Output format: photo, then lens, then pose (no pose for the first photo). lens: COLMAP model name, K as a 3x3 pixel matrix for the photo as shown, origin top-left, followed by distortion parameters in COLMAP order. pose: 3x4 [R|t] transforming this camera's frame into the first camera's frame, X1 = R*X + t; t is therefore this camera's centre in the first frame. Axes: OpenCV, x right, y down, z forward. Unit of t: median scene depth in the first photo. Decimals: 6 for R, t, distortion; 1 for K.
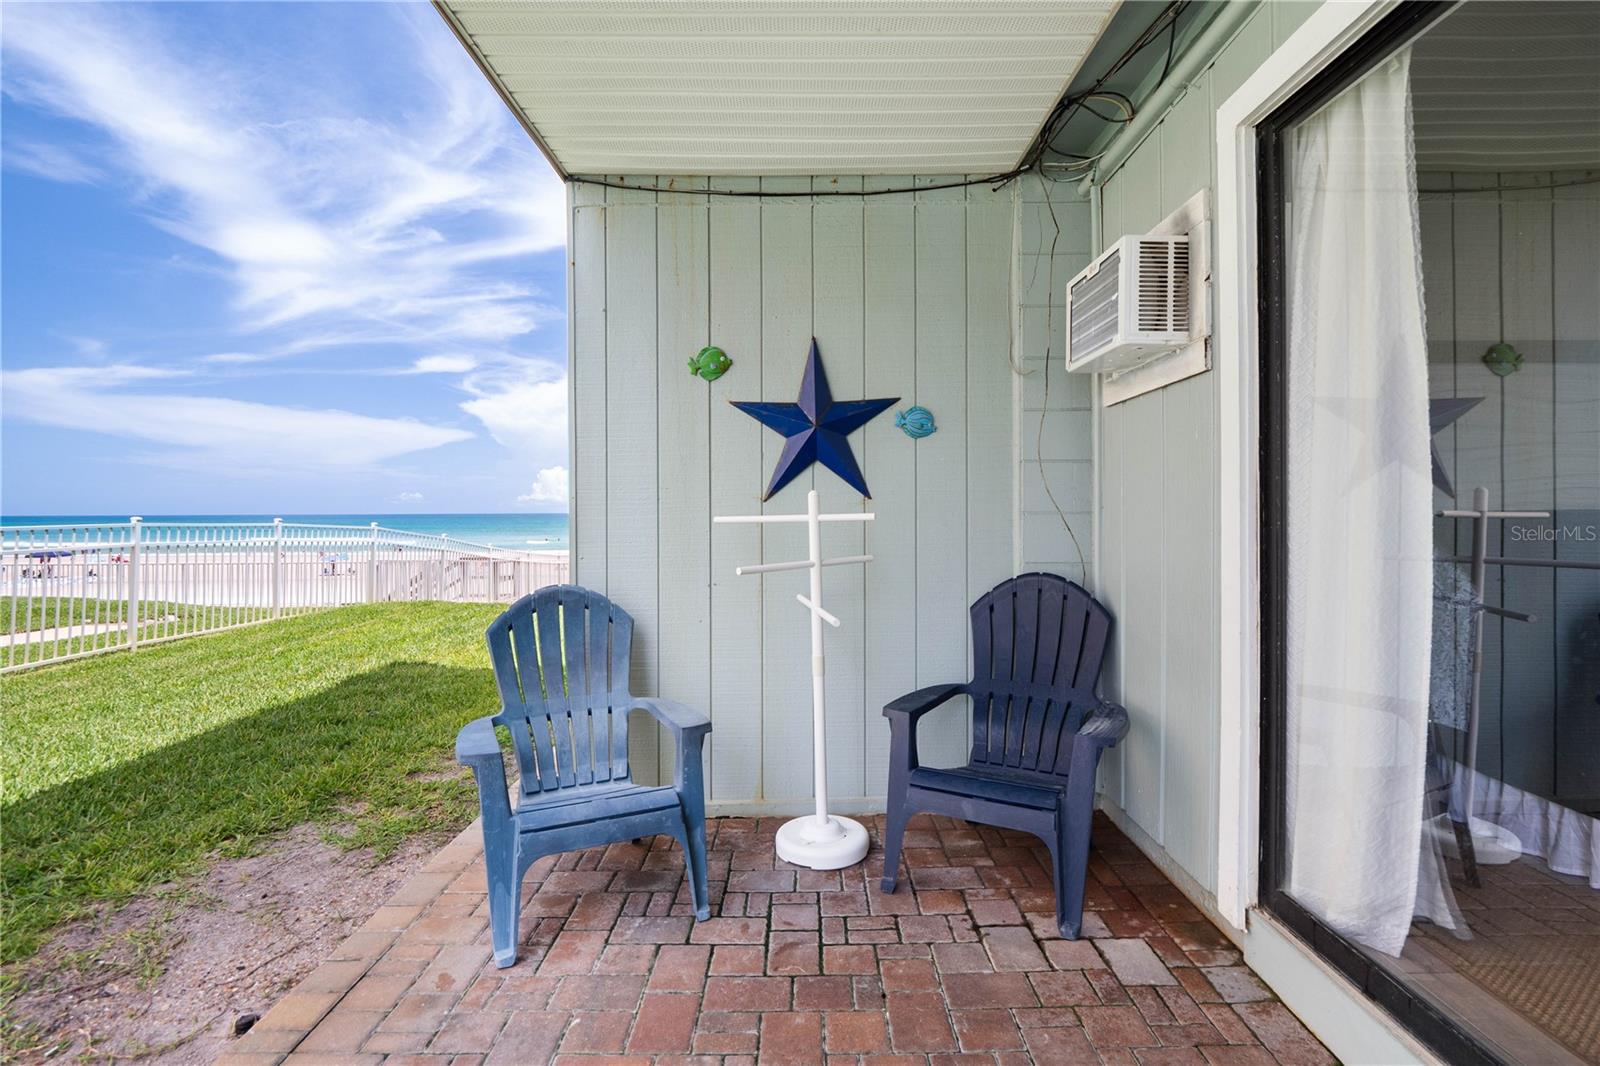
lens RADIAL K [[784.4, 0, 797.7], [0, 784.4, 514.2], [0, 0, 1]] dist [-0.000225, -0.006912]
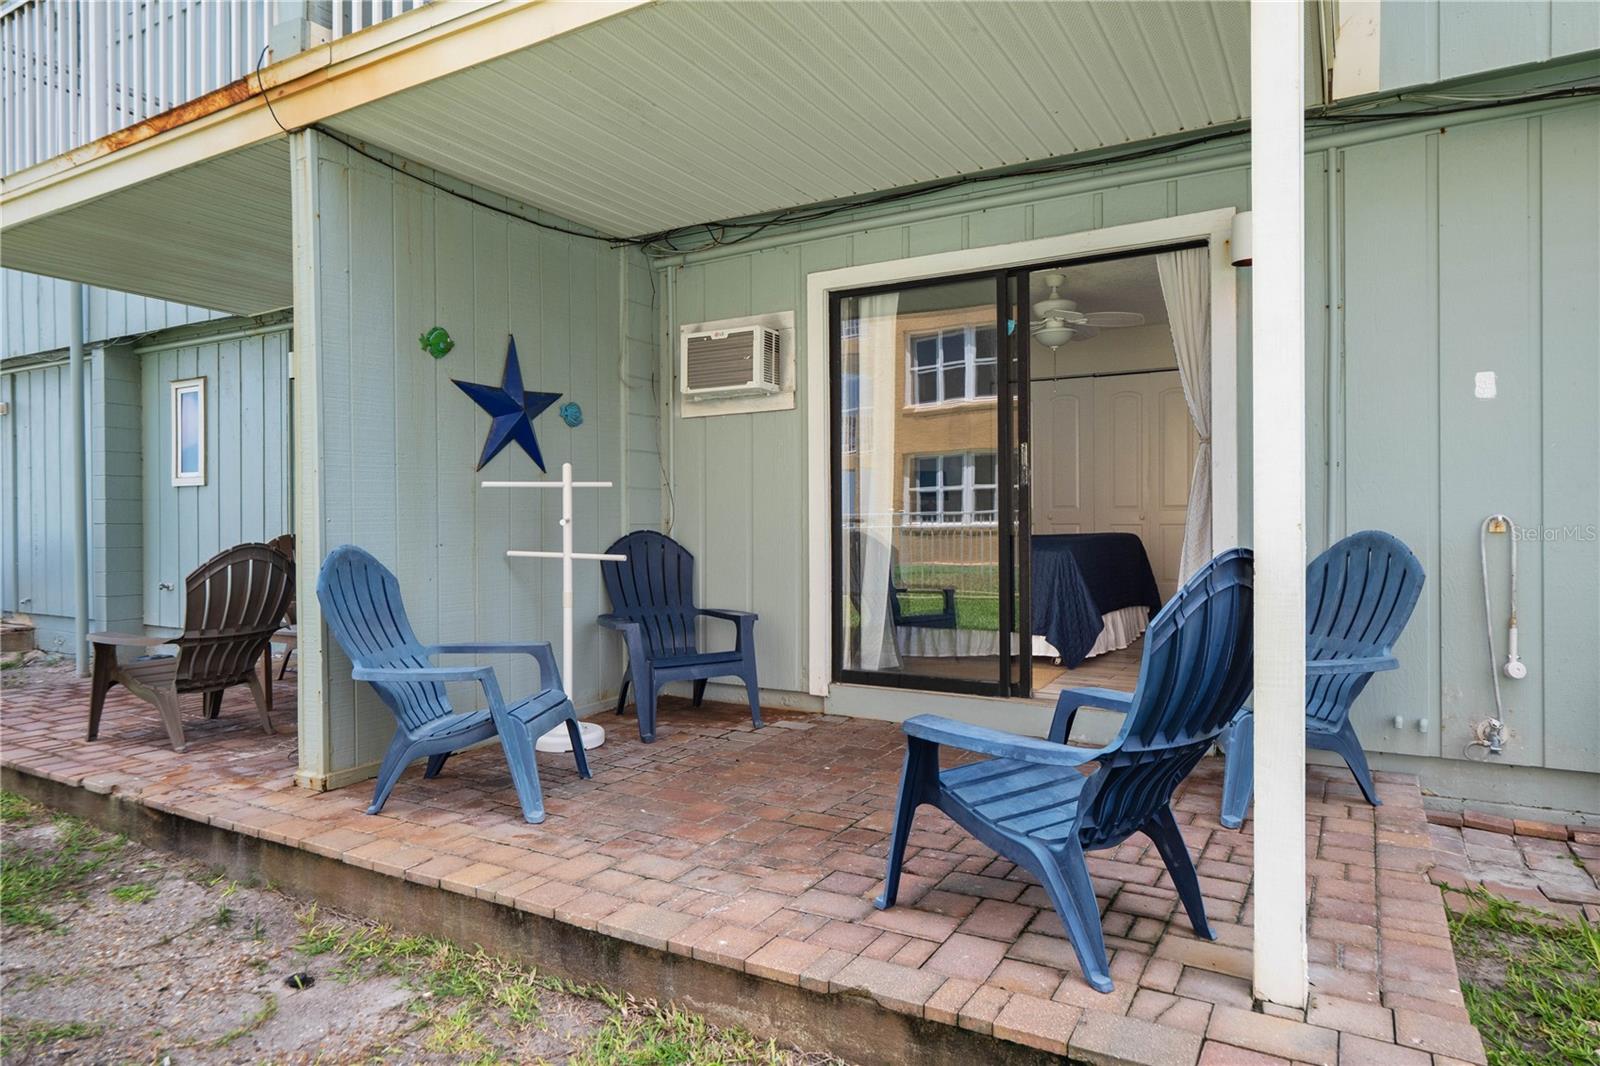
lens RADIAL K [[947.3, 0, 796.9], [0, 947.3, 516.0], [0, 0, 1]] dist [0.001336, 0.000508]
pose [[0.505675, 0.004334, 0.862713, -1.005910], [0.003753, 0.999967, -0.007224, 0.061442], [-0.862716, 0.006891, 0.505642, -0.097651]]
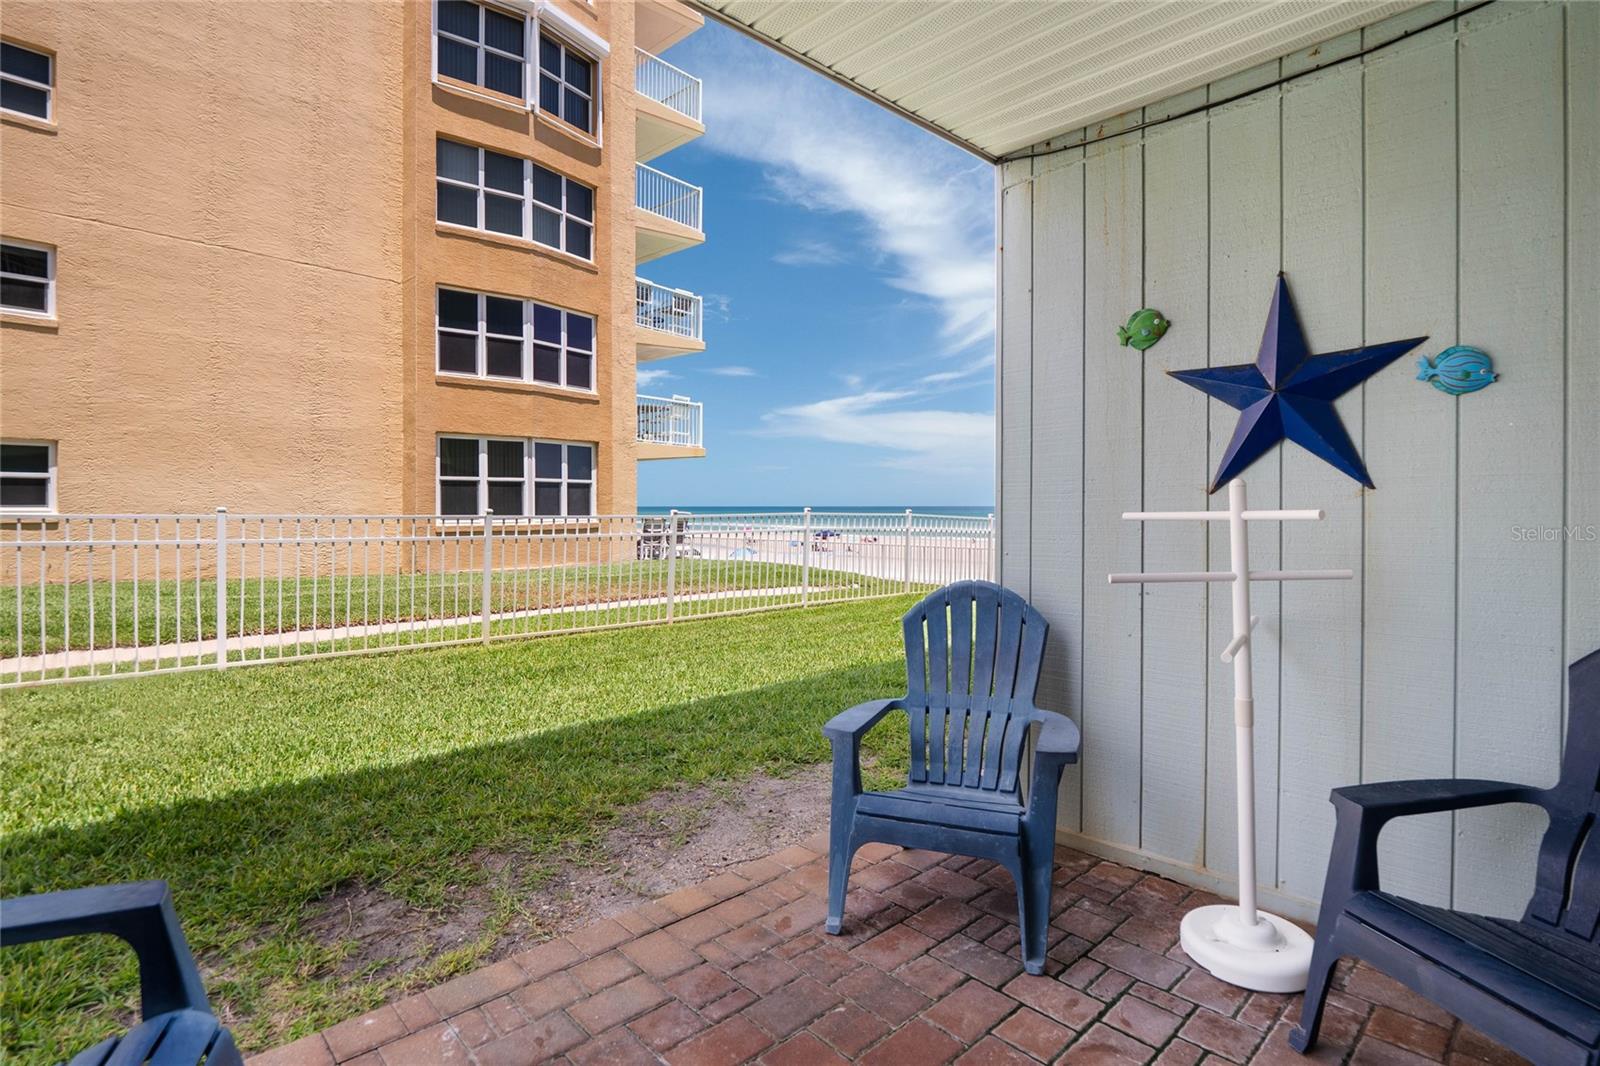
lens RADIAL K [[784.2, 0, 805.3], [0, 784.2, 509.3], [0, 0, 1]] dist [-0.000760, -0.007974]
pose [[0.691429, 0.006899, -0.722411, 0.248884], [-0.003959, 0.999976, 0.005760, -0.003243], [0.722433, -0.001123, 0.691440, 0.159874]]
